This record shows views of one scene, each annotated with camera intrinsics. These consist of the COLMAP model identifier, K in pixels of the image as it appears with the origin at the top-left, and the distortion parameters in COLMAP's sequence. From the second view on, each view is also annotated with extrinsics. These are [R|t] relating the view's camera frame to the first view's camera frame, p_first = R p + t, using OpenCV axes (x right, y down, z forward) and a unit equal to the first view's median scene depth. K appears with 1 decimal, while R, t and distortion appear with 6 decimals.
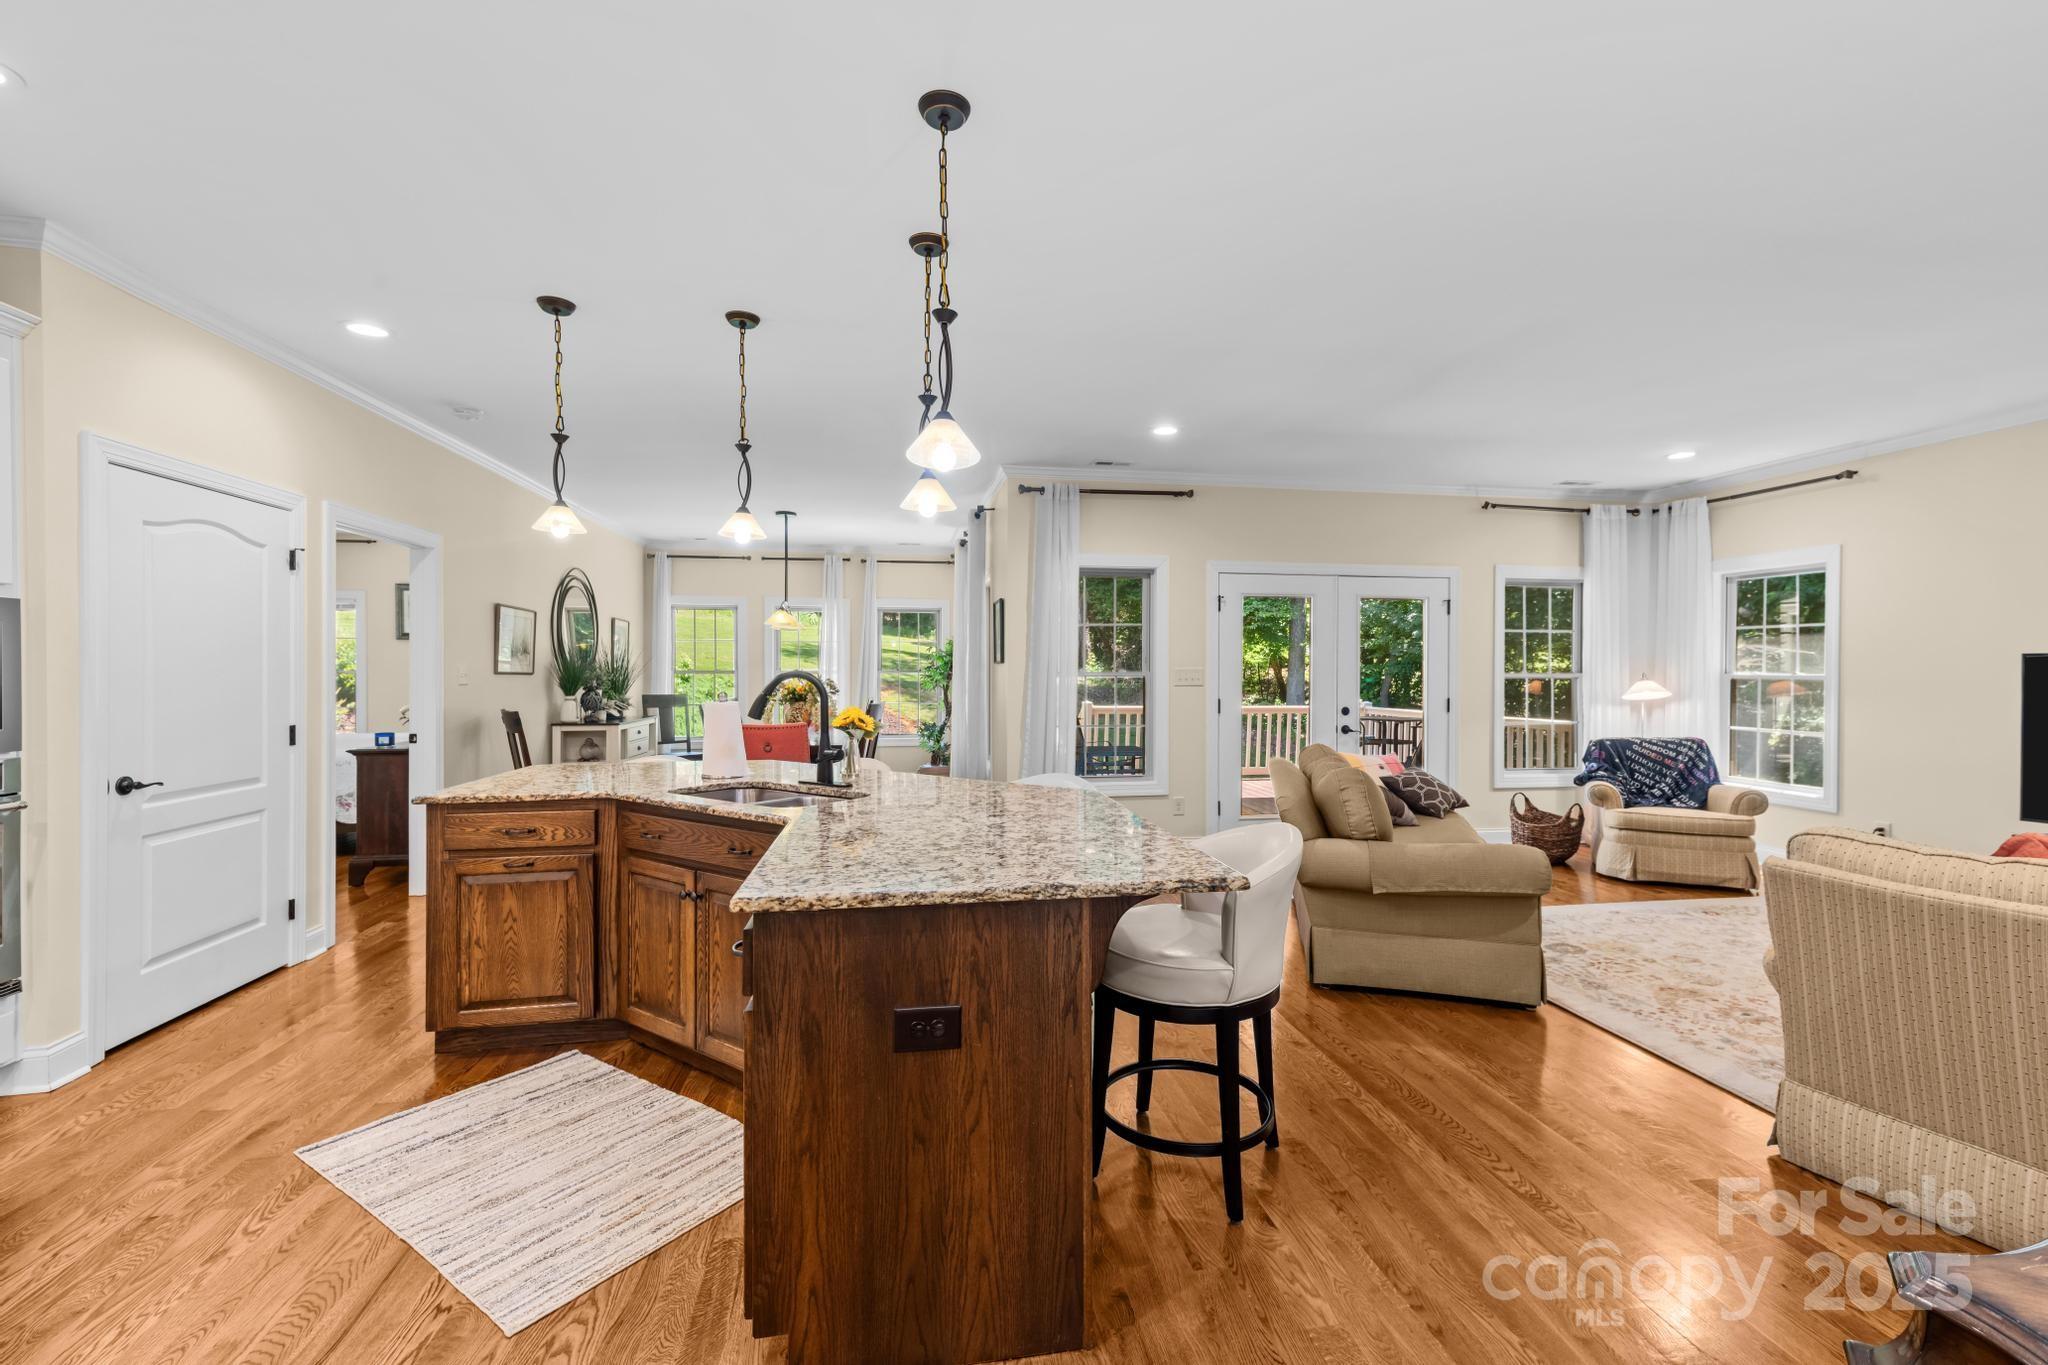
lens RADIAL K [[880.9, 0, 1028.7], [0, 880.9, 671.3], [0, 0, 1]] dist [0.019581, 0.000271]
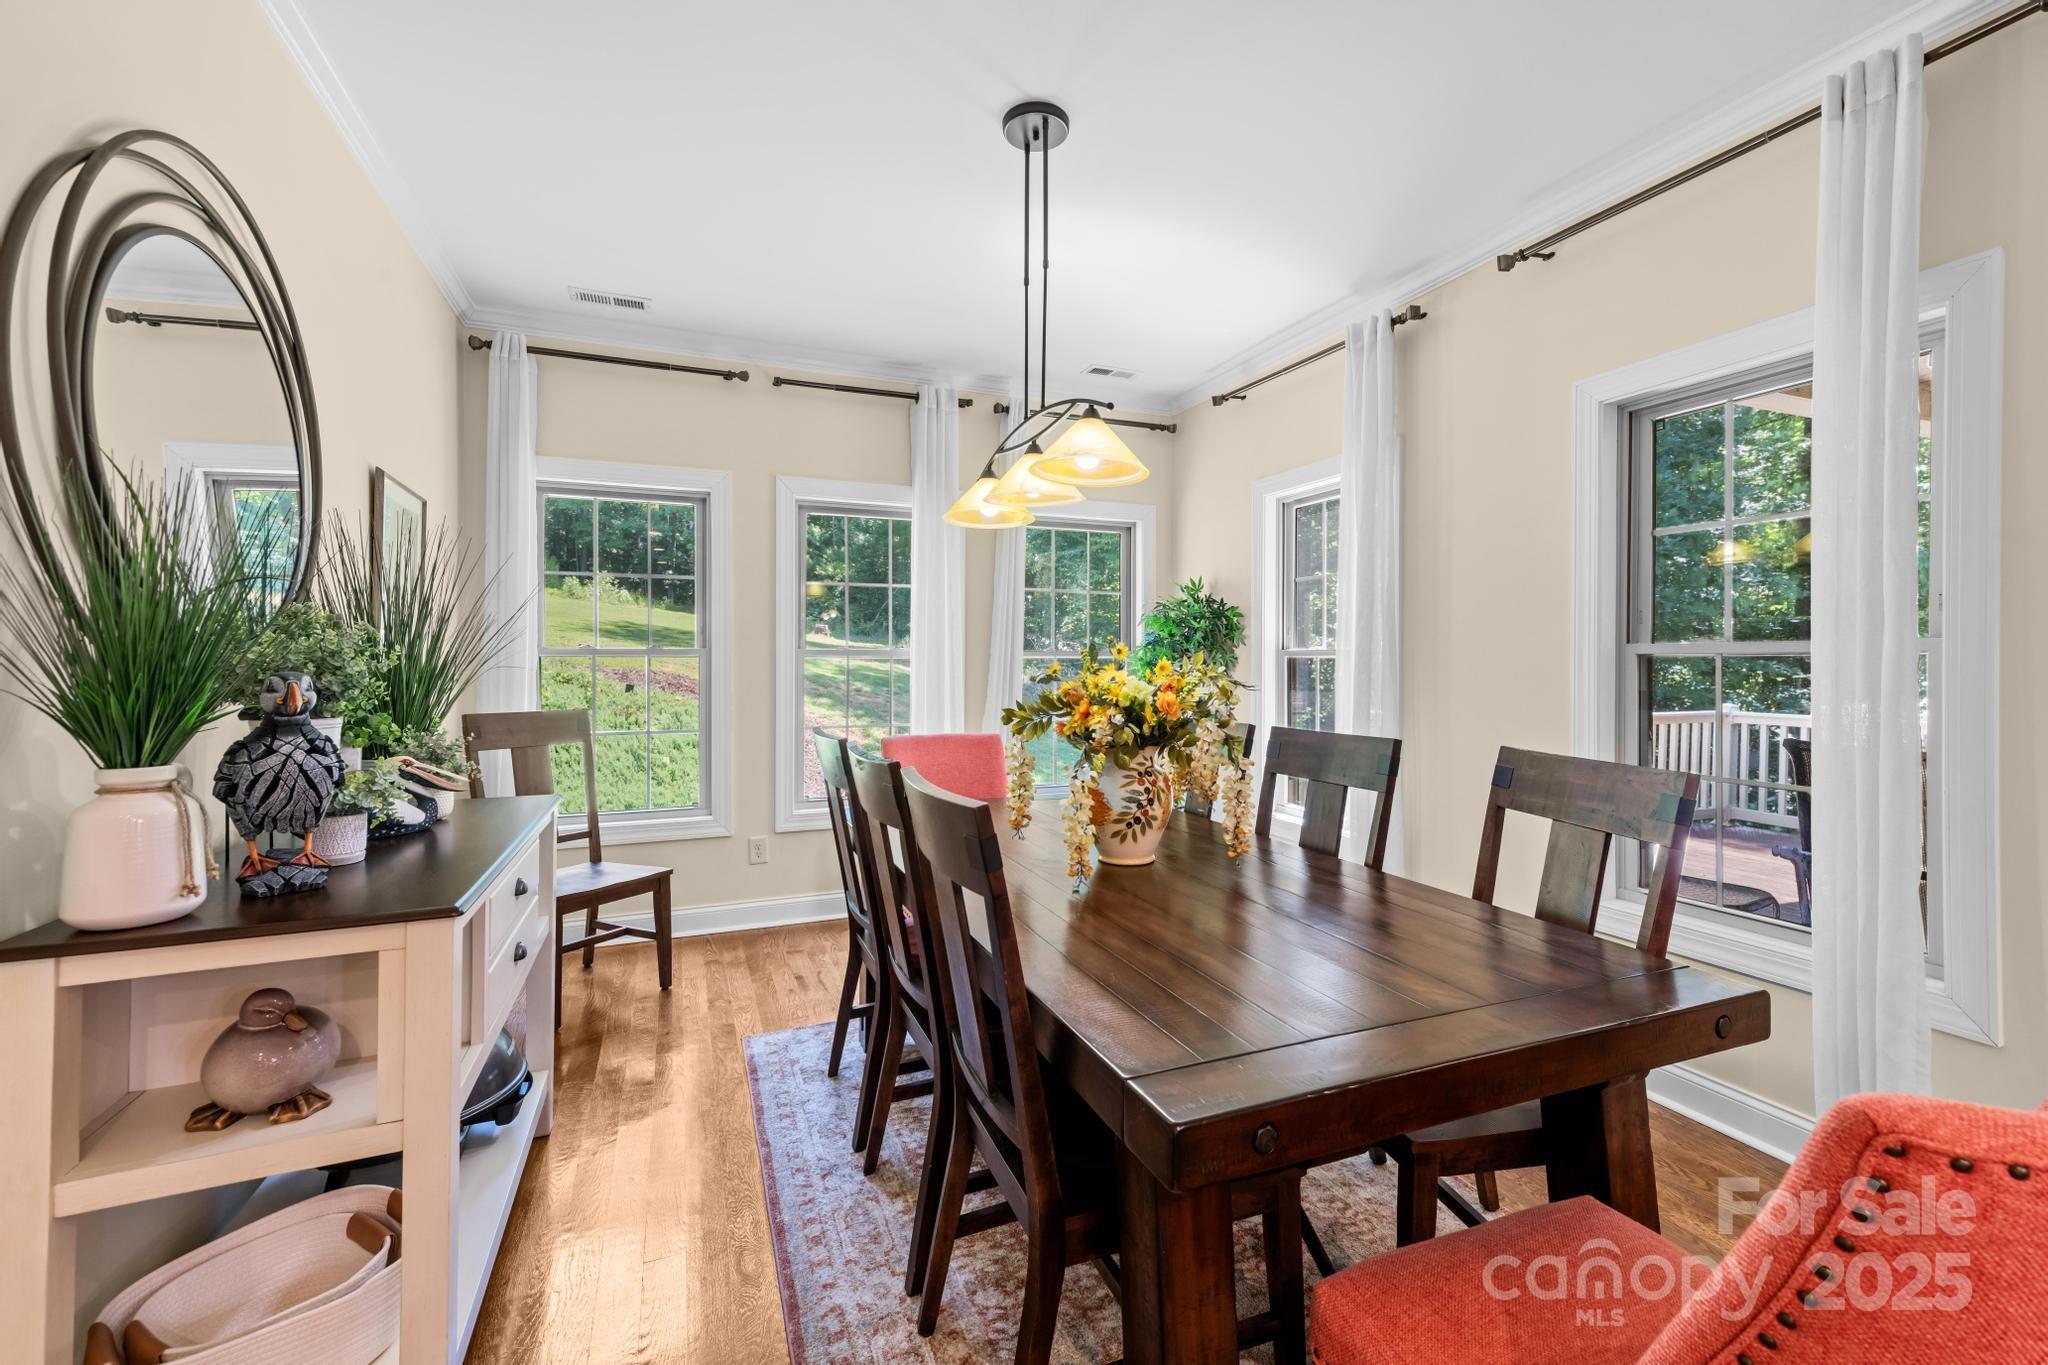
lens RADIAL K [[880.9, 0, 1028.7], [0, 880.9, 671.3], [0, 0, 1]] dist [0.019581, 0.000271]
pose [[0.976382, -0.001977, 0.216040, -0.407188], [-0.000529, 0.999933, 0.011538, 0.006480], [-0.216049, -0.011379, 0.976316, 0.836618]]
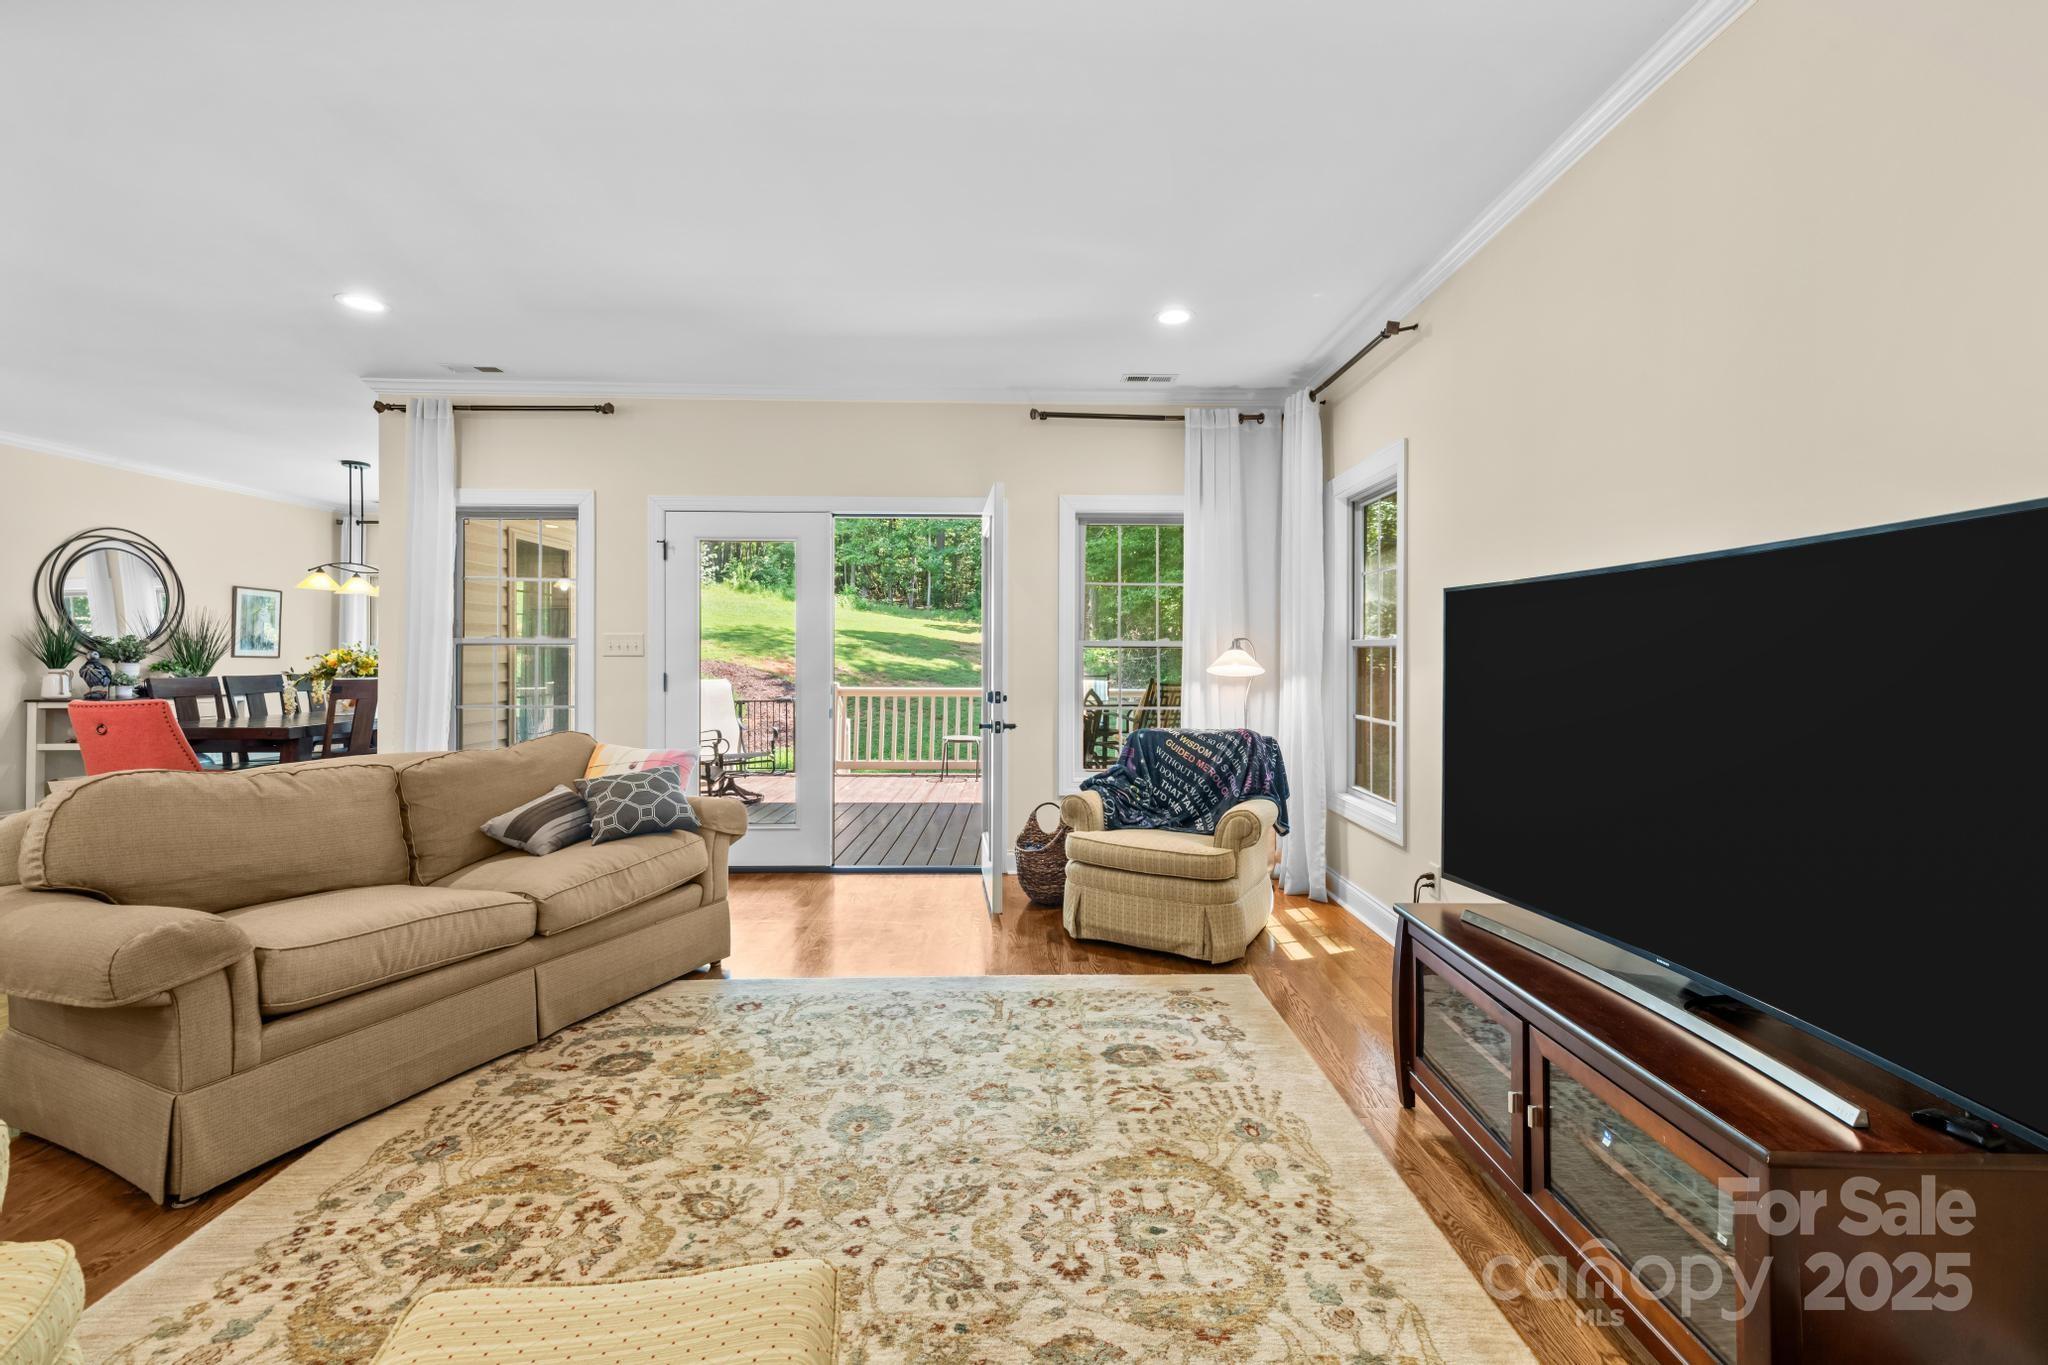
lens RADIAL K [[875.9, 0, 1042.7], [0, 875.9, 653.4], [0, 0, 1]] dist [0.017504, 0.000248]
pose [[0.988714, -0.000189, -0.149812, 0.632300], [-0.000850, 0.999976, -0.006872, 0.018066], [0.149810, 0.006922, 0.988691, 0.275370]]
